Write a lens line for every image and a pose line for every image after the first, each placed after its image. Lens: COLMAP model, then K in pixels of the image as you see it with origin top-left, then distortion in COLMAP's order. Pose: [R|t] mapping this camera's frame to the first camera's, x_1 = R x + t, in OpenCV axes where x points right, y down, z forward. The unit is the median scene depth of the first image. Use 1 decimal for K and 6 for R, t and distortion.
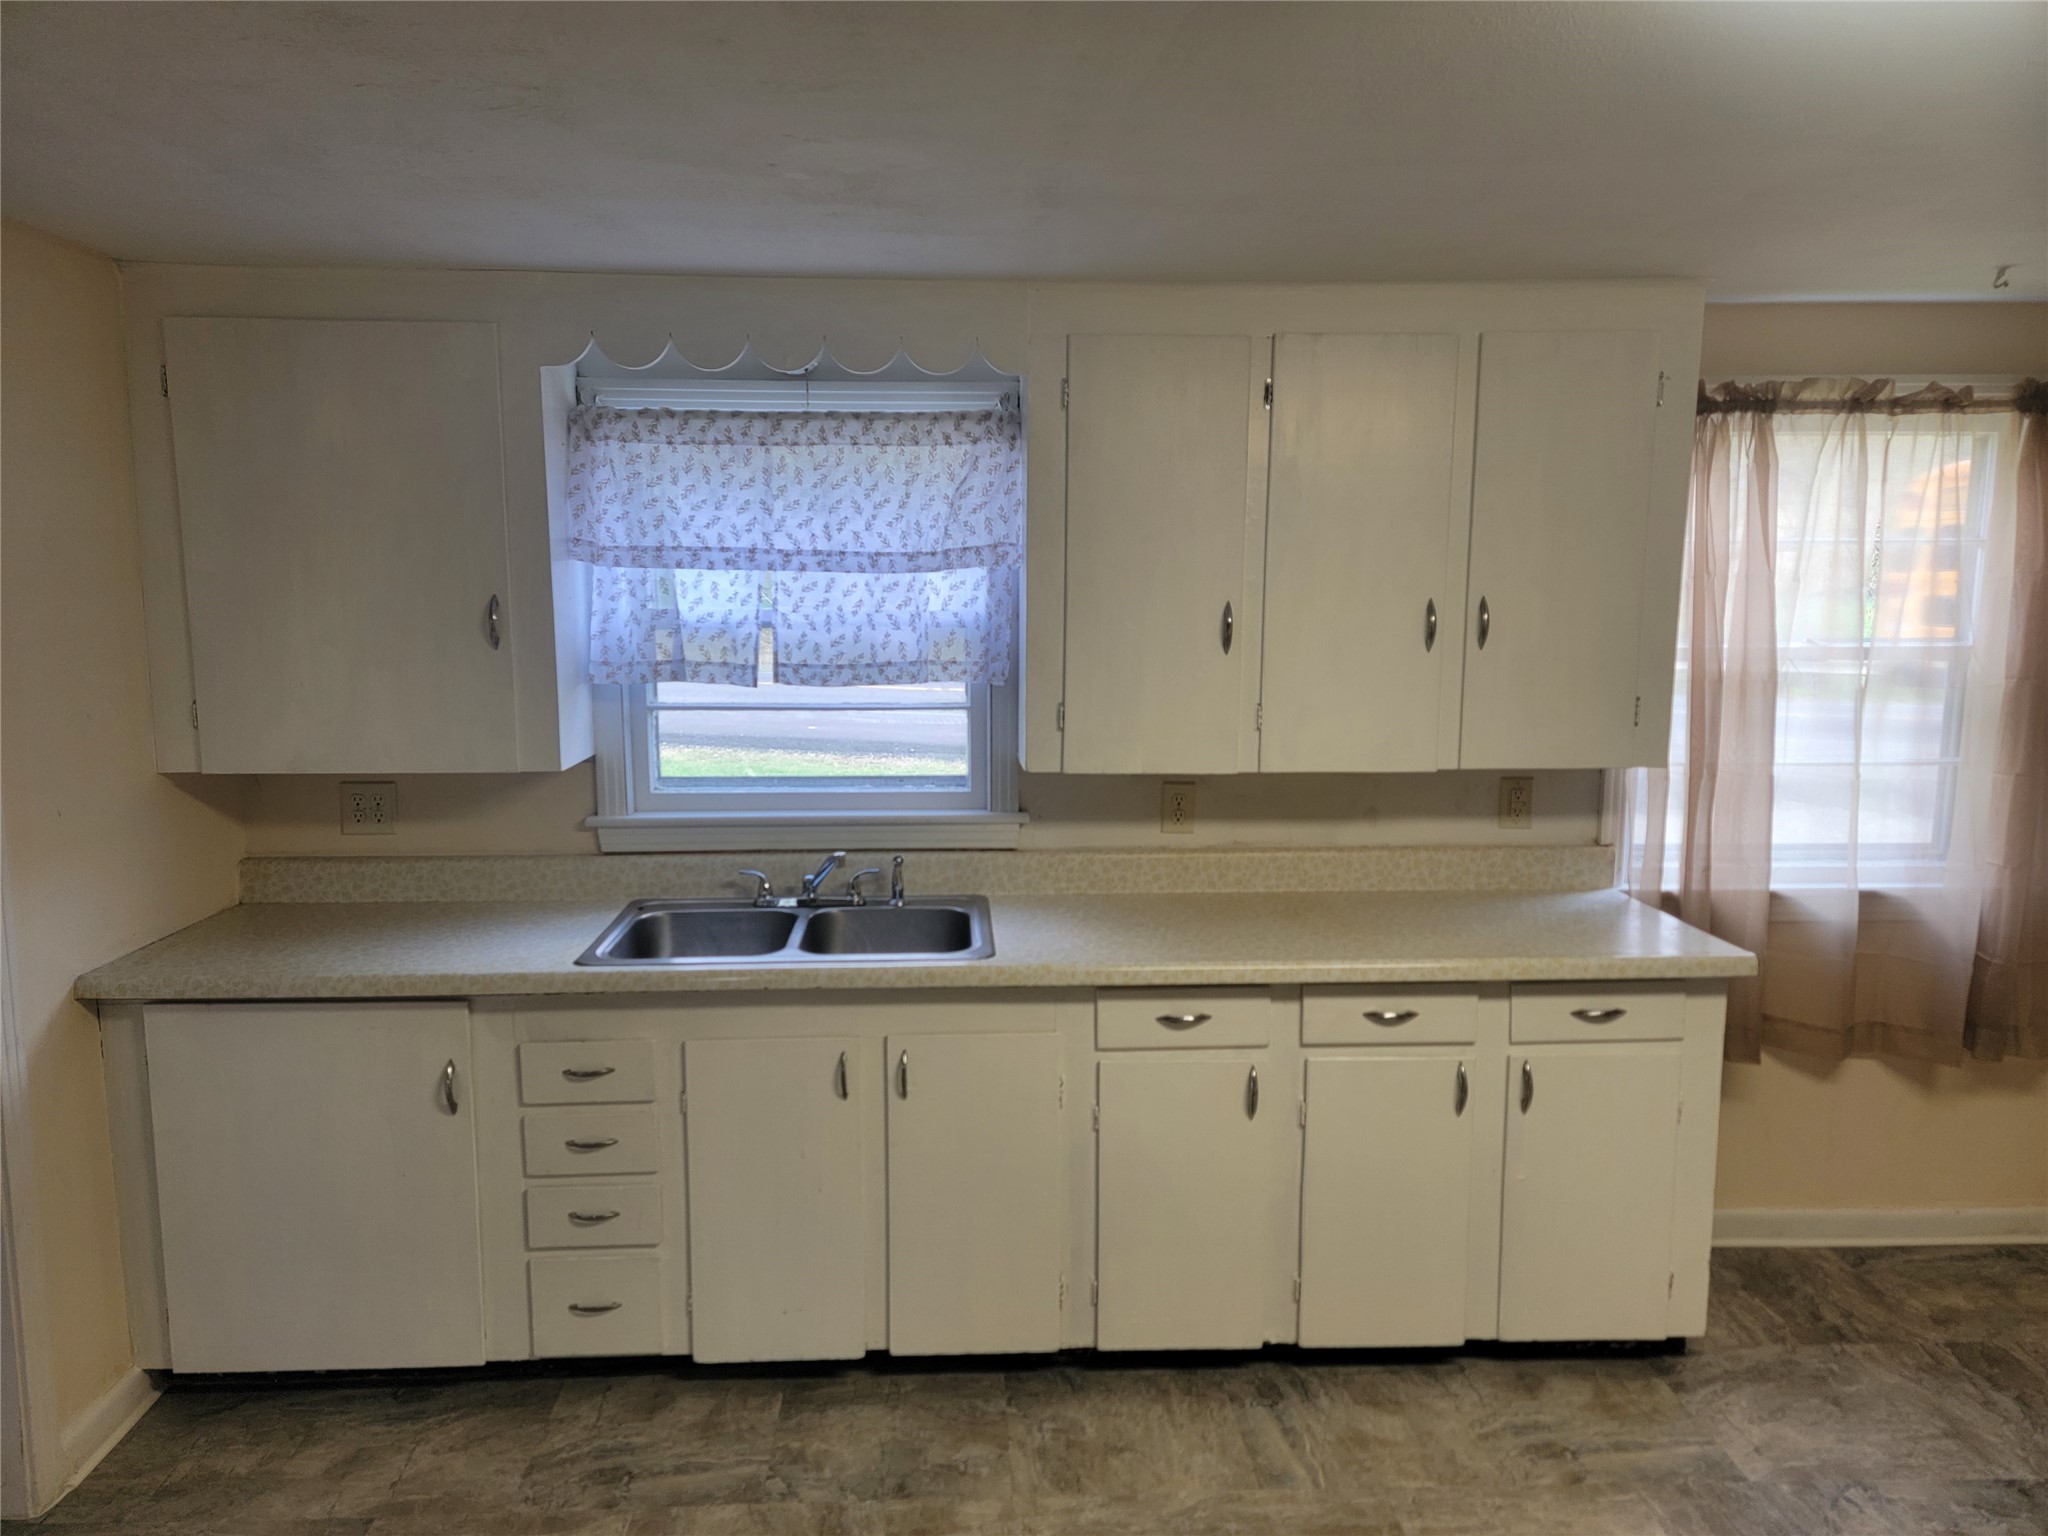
lens RADIAL K [[1400.2, 0, 1022.2], [0, 1400.2, 775.8], [0, 0, 1]] dist [0.099238, -0.084634]
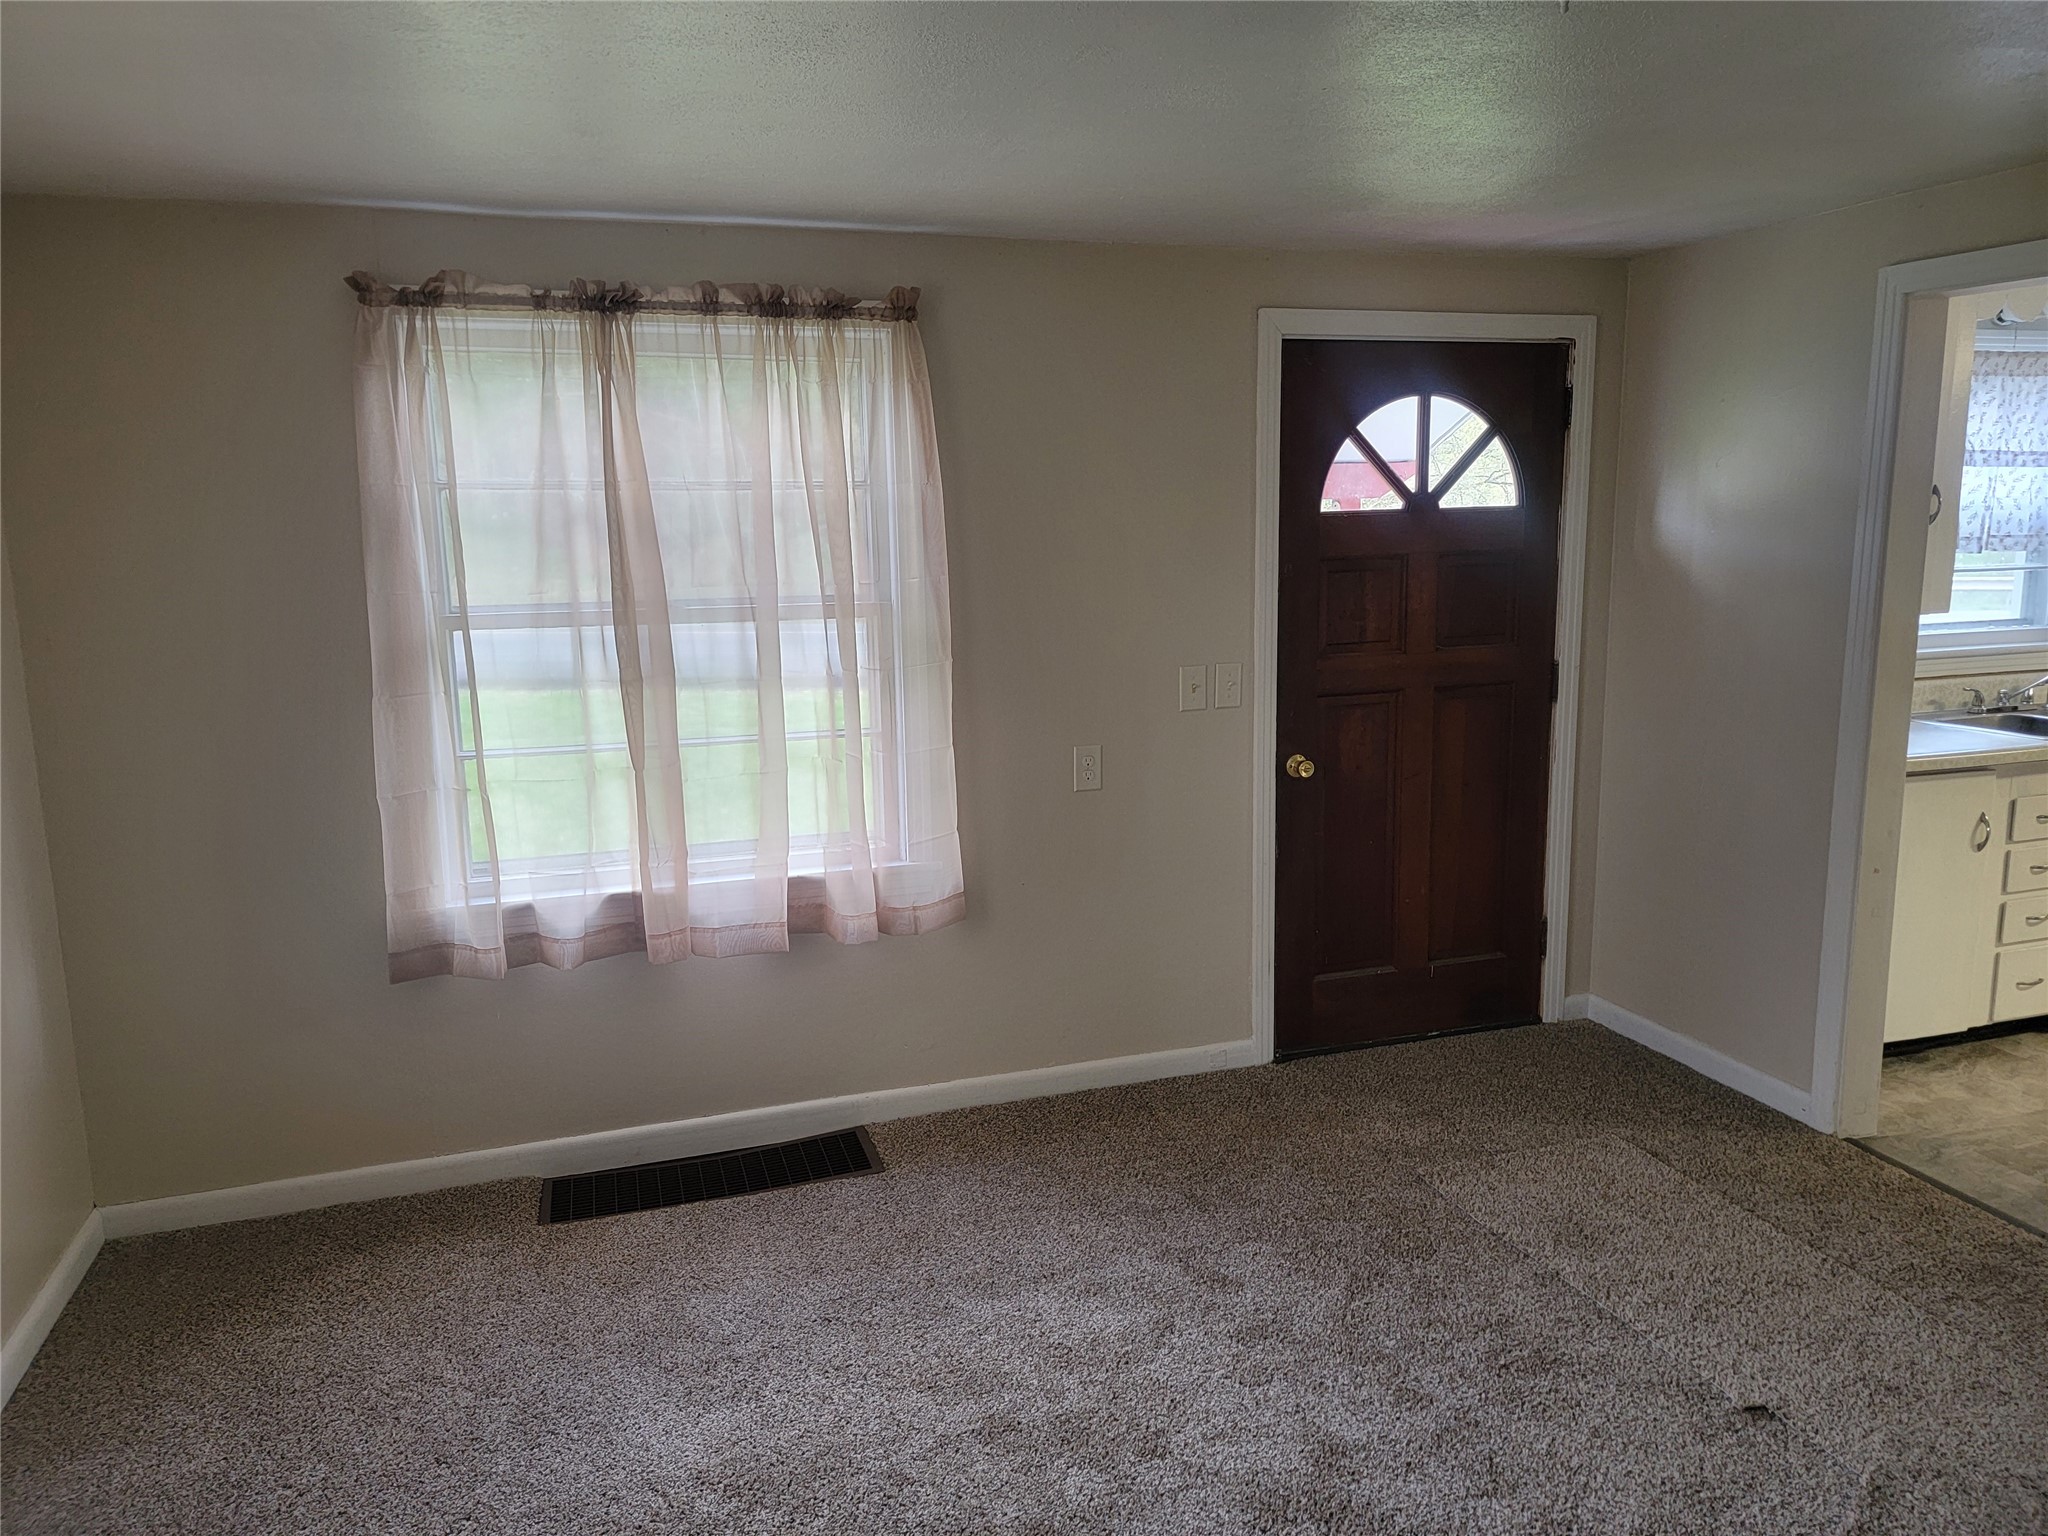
lens RADIAL K [[1454.8, 0, 1024.0], [0, 1454.8, 768.0], [0, 0, 1]] dist [-0.001341, -0.001169]
pose [[0.964149, -0.064338, 0.257445, -1.511180], [0.055844, 0.997631, 0.040178, 0.038141], [-0.259420, -0.024361, 0.965457, -0.133687]]
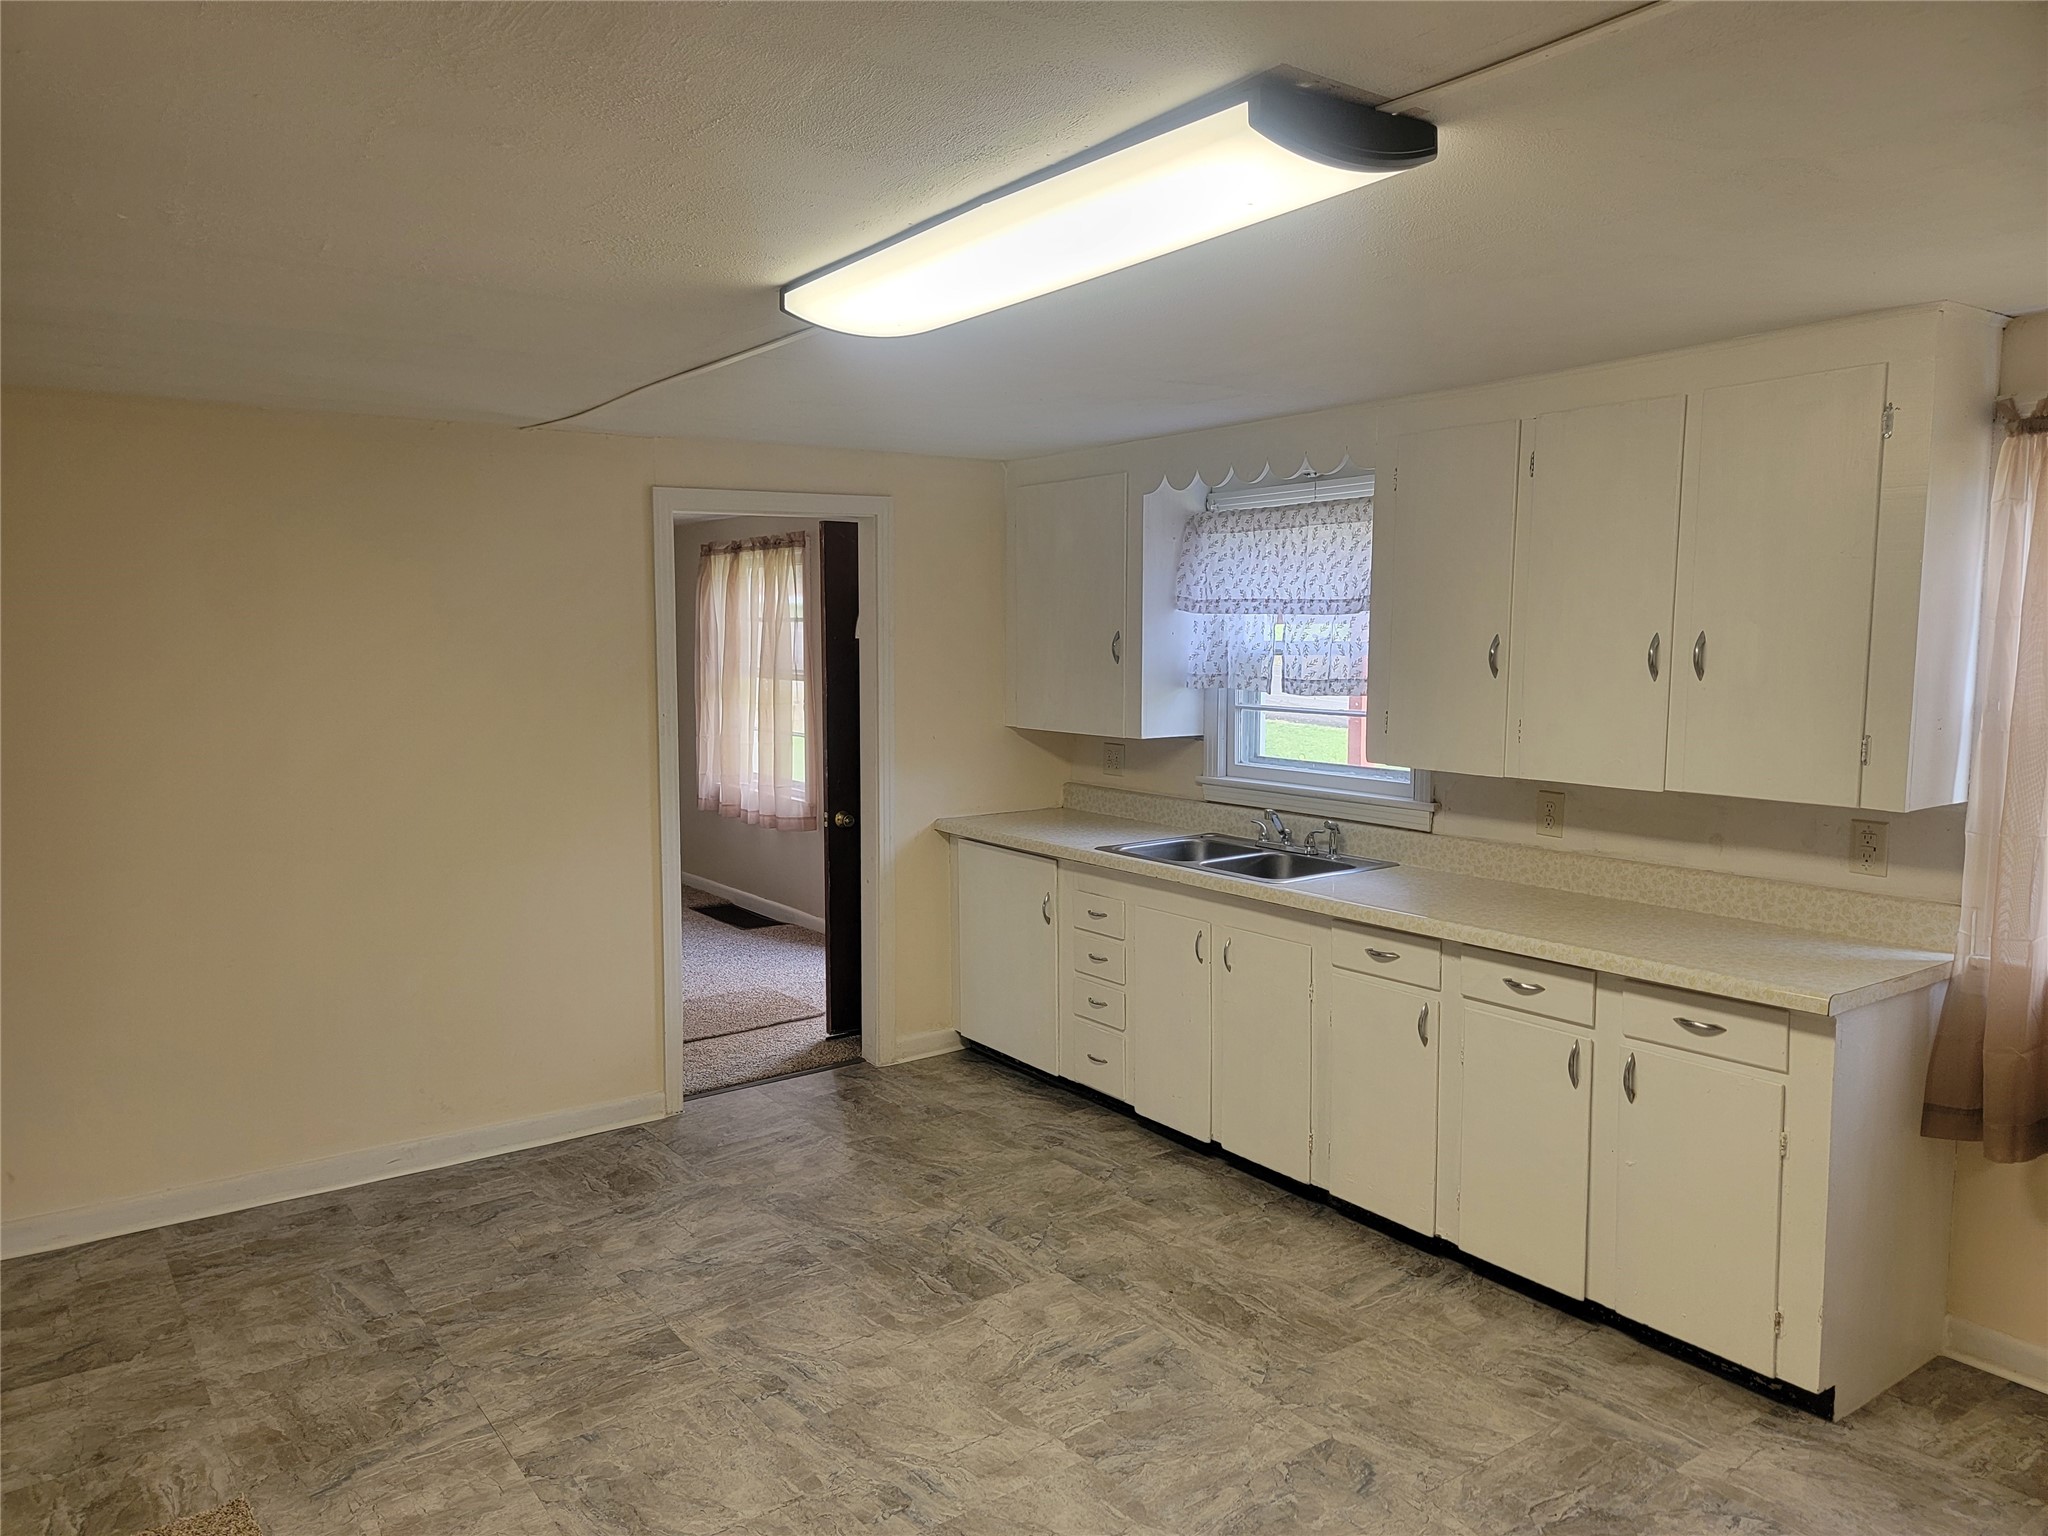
lens RADIAL K [[1400.2, 0, 1022.2], [0, 1400.2, 775.8], [0, 0, 1]] dist [0.099238, -0.084634]
pose [[0.559446, 0.085406, -0.824455, 0.894451], [-0.115298, 0.993026, 0.024631, 0.014191], [0.820809, 0.081278, 0.565391, -0.019863]]
